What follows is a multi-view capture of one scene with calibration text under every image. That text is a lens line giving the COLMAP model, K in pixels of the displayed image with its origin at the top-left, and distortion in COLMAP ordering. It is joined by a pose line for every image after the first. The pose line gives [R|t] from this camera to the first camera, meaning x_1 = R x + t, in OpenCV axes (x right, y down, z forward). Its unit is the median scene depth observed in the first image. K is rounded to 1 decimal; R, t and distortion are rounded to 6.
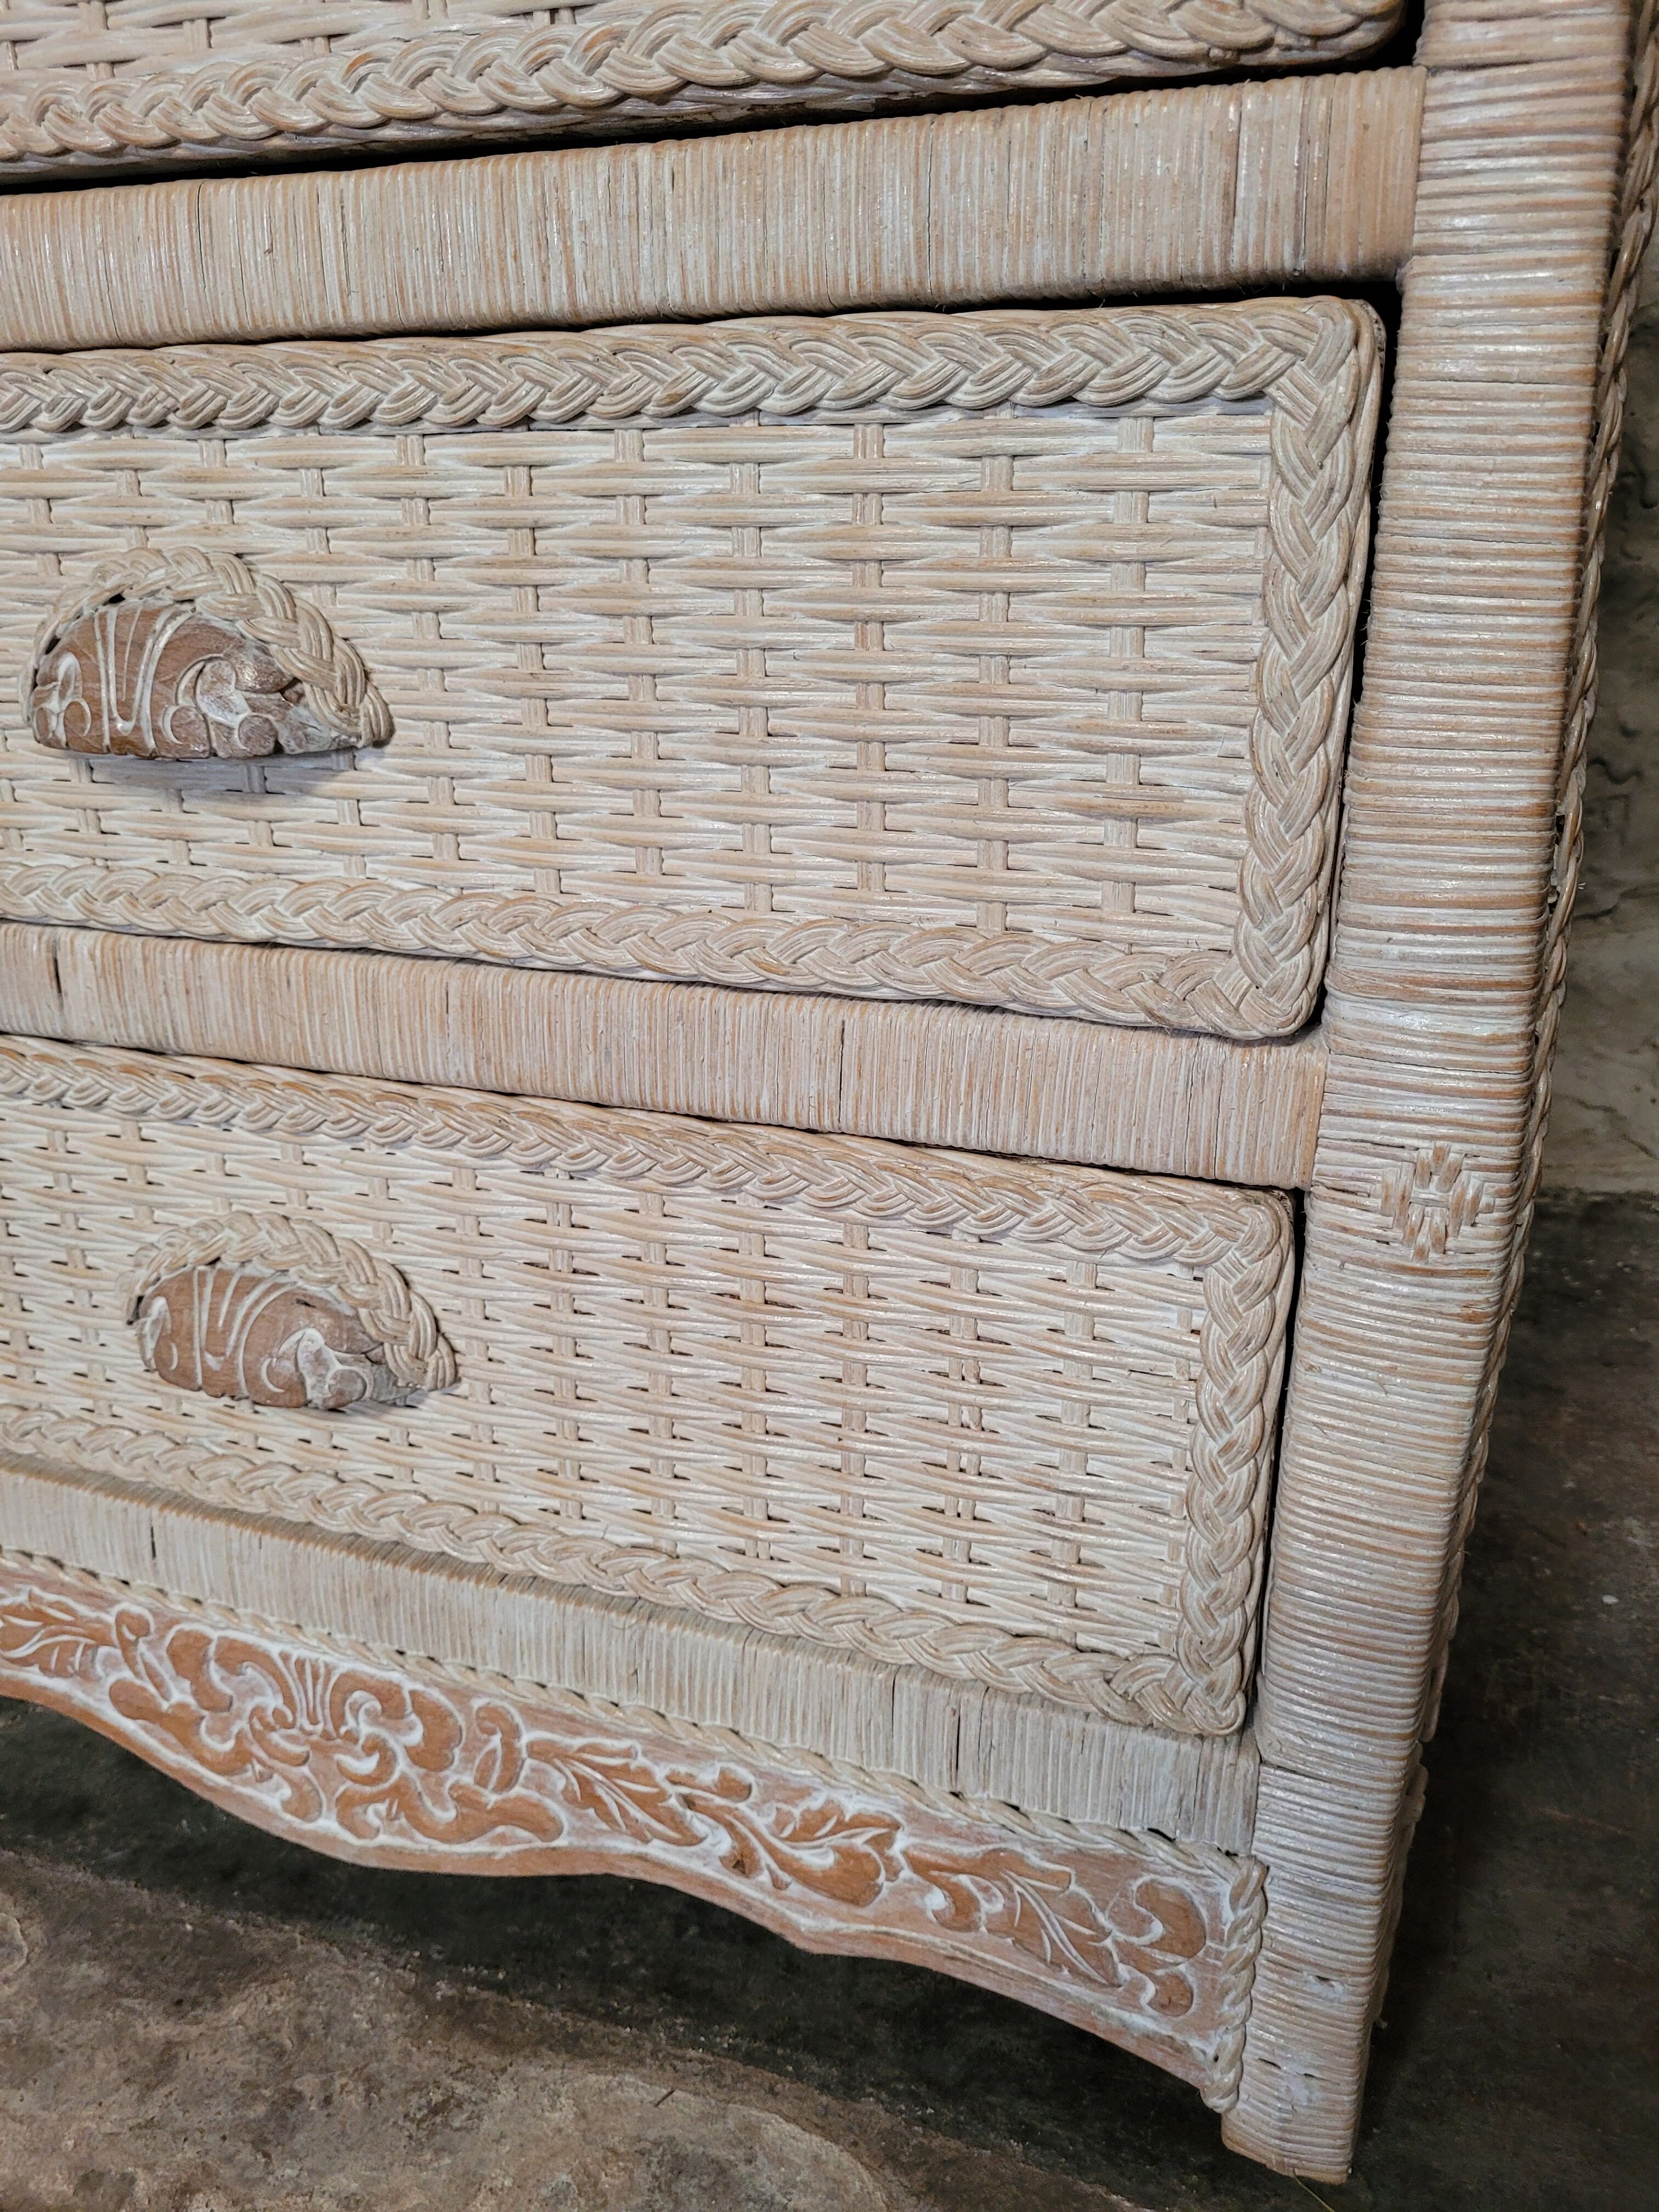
lens RADIAL K [[1663.8, 0, 850.1], [0, 1663.8, 1108.2], [0, 0, 1]] dist [0.043891, -0.034111]
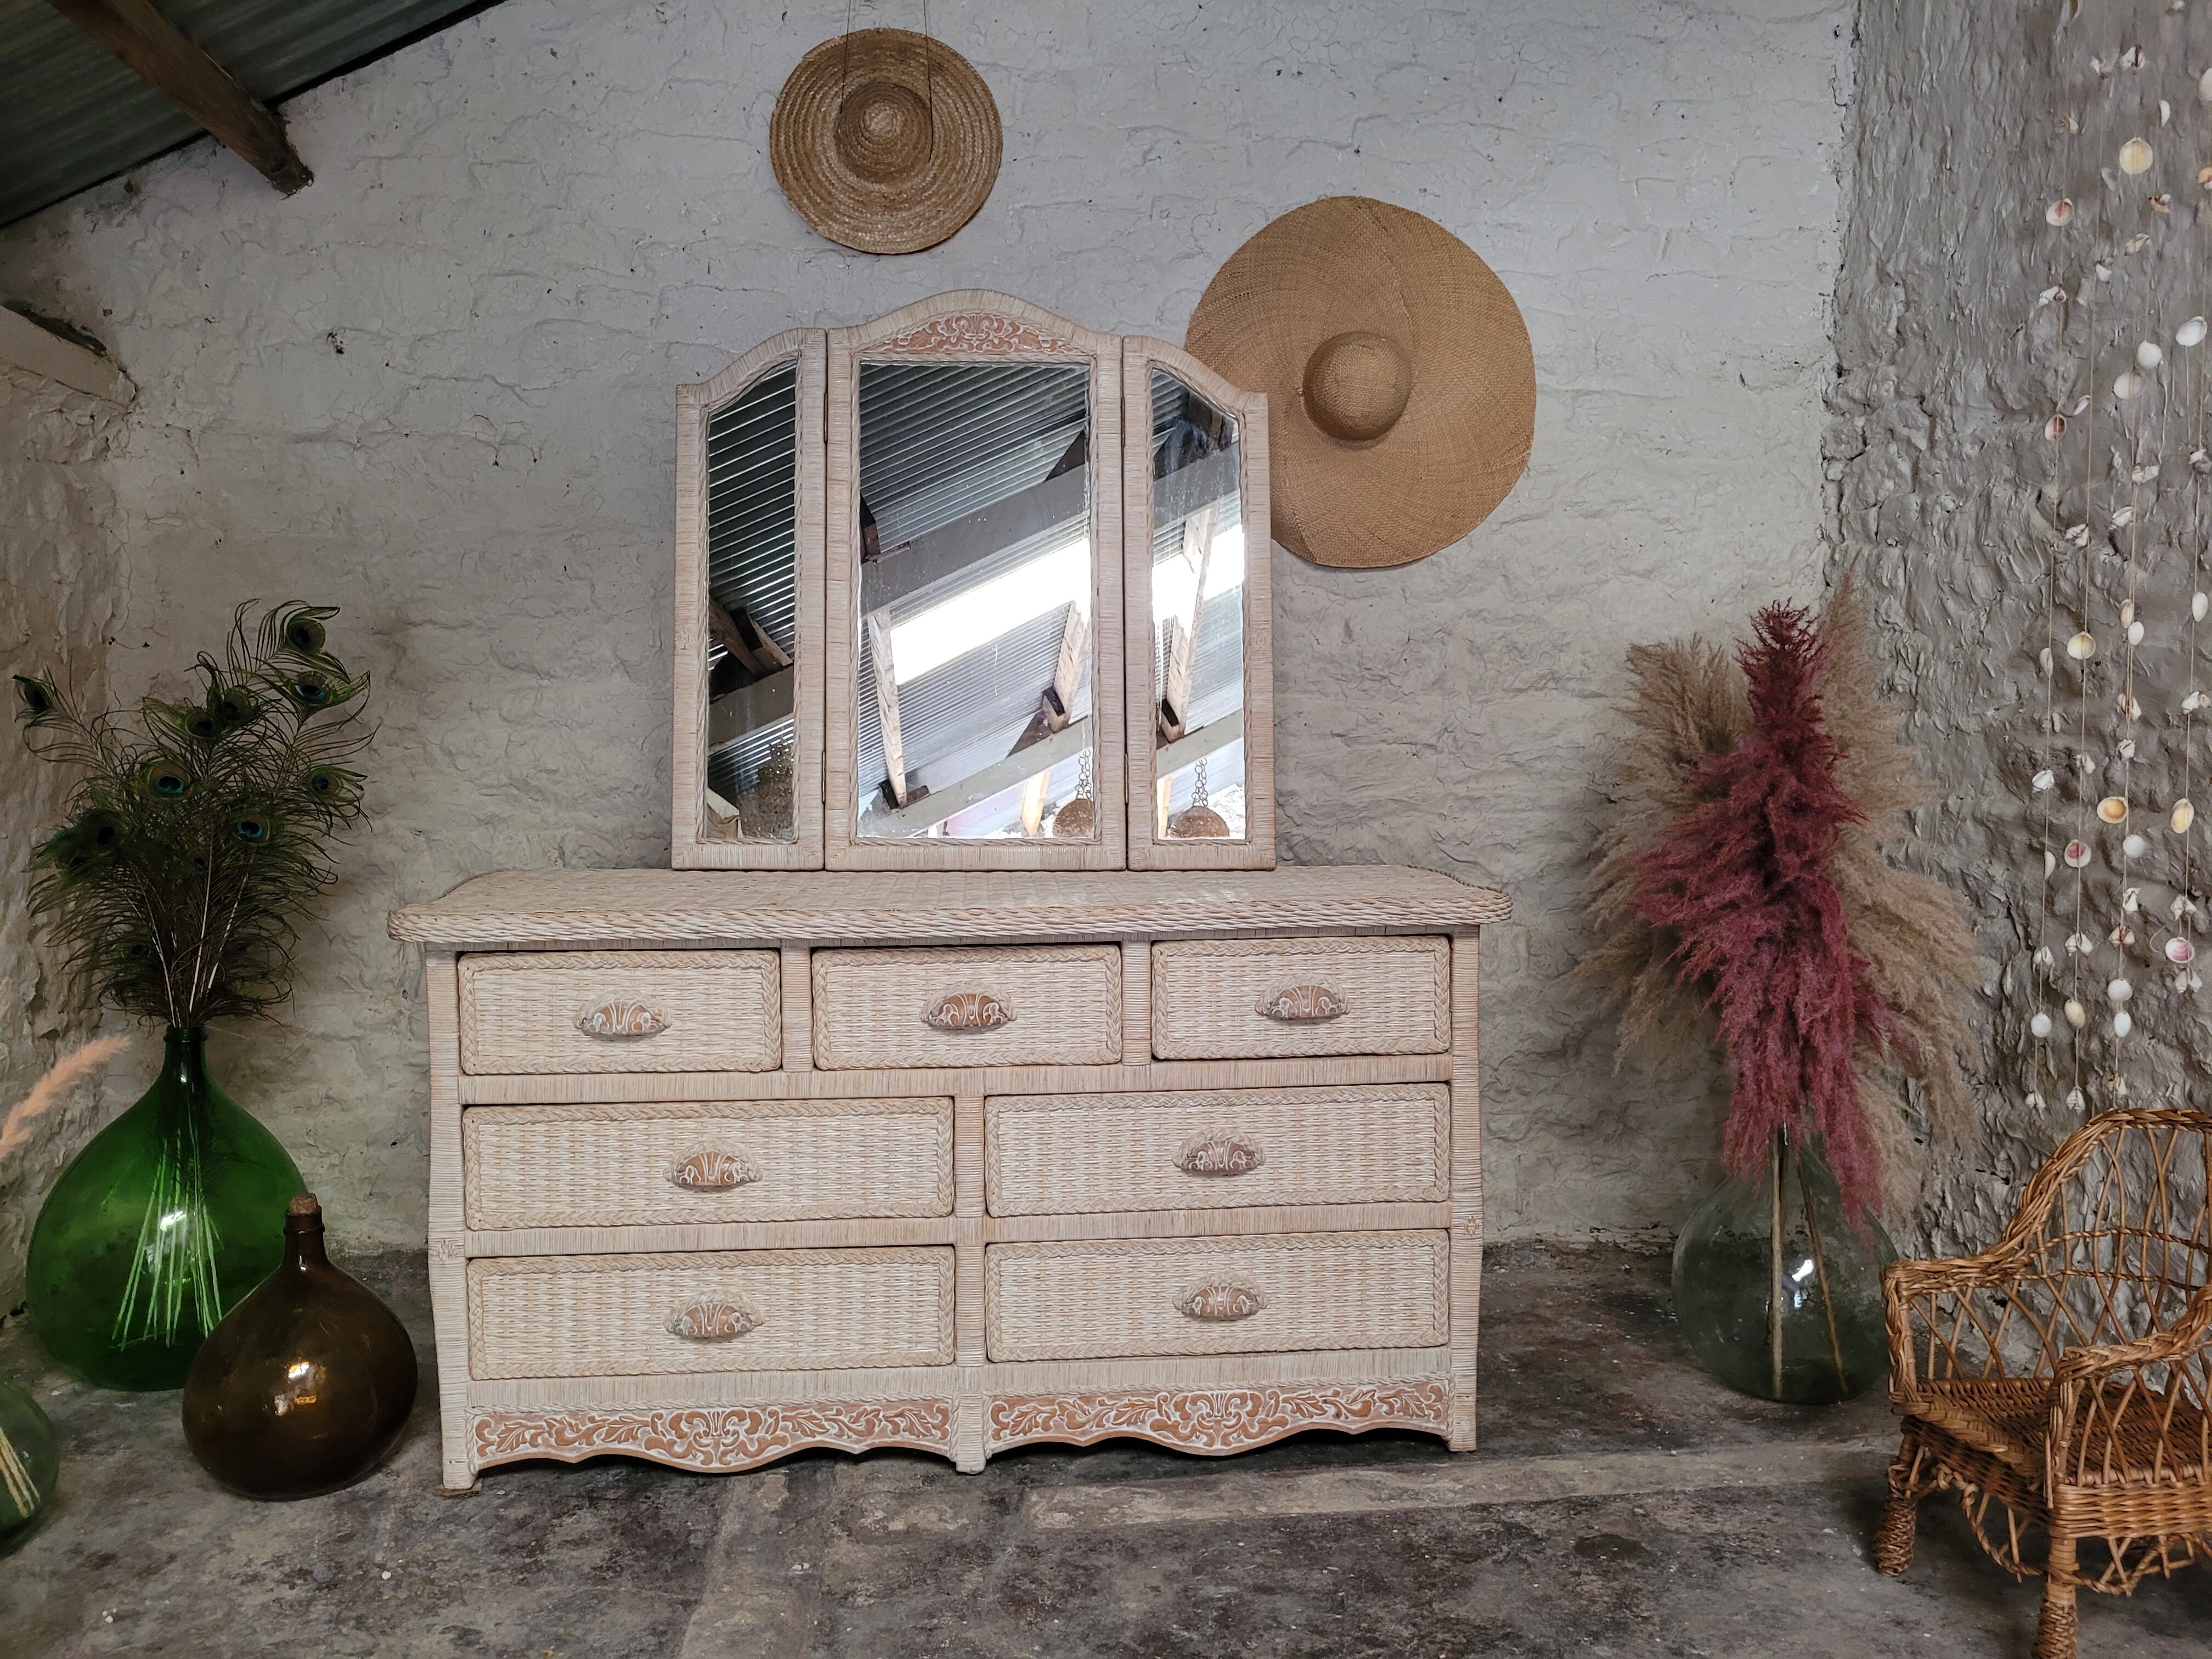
lens RADIAL K [[1663.8, 0, 1118.6], [0, 1663.8, 816.2], [0, 0, 1]] dist [0.043891, -0.034111]
pose [[0.908122, -0.030081, 0.417624, -2.337622], [0.142097, 0.960363, -0.239816, -0.069902], [-0.393857, 0.277125, 0.876401, -2.971802]]
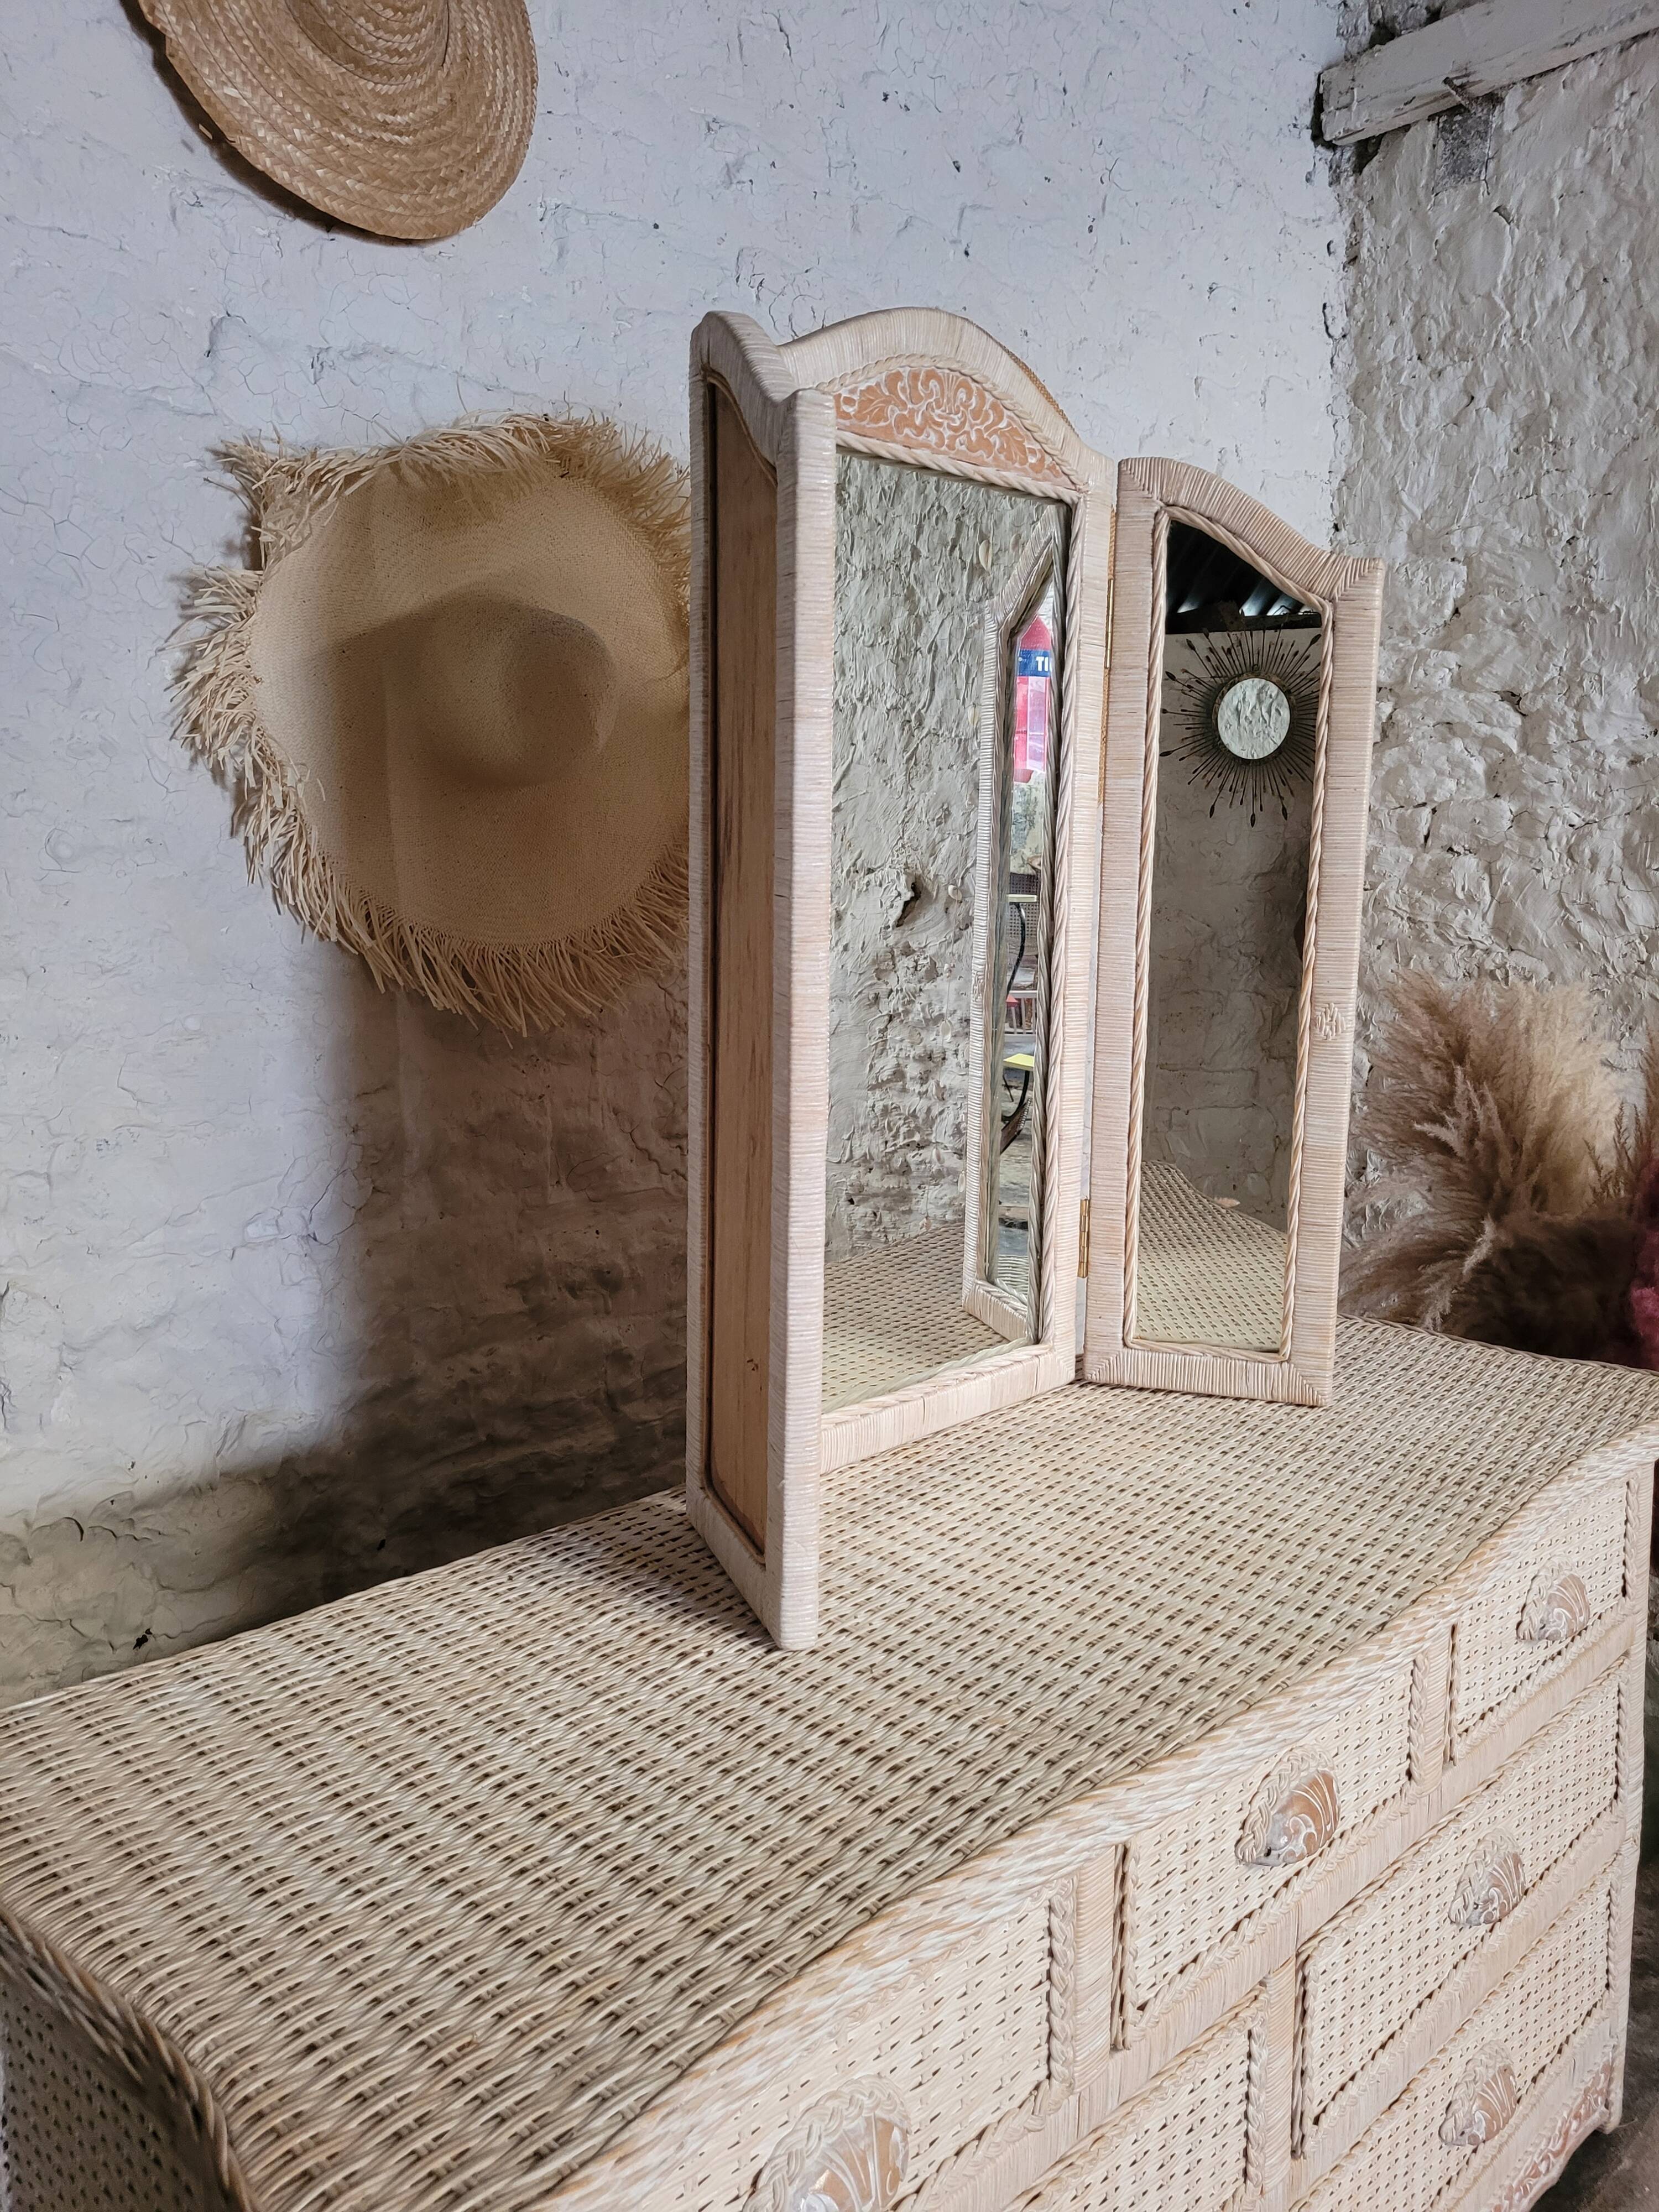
lens RADIAL K [[1669.7, 0, 865.4], [0, 1669.7, 1091.7], [0, 0, 1]] dist [0.049692, -0.041542]
pose [[0.403907, -0.114077, 0.907659, -3.059279], [0.304727, 0.952307, -0.015915, -1.678129], [-0.862555, 0.283016, 0.419406, 0.262241]]
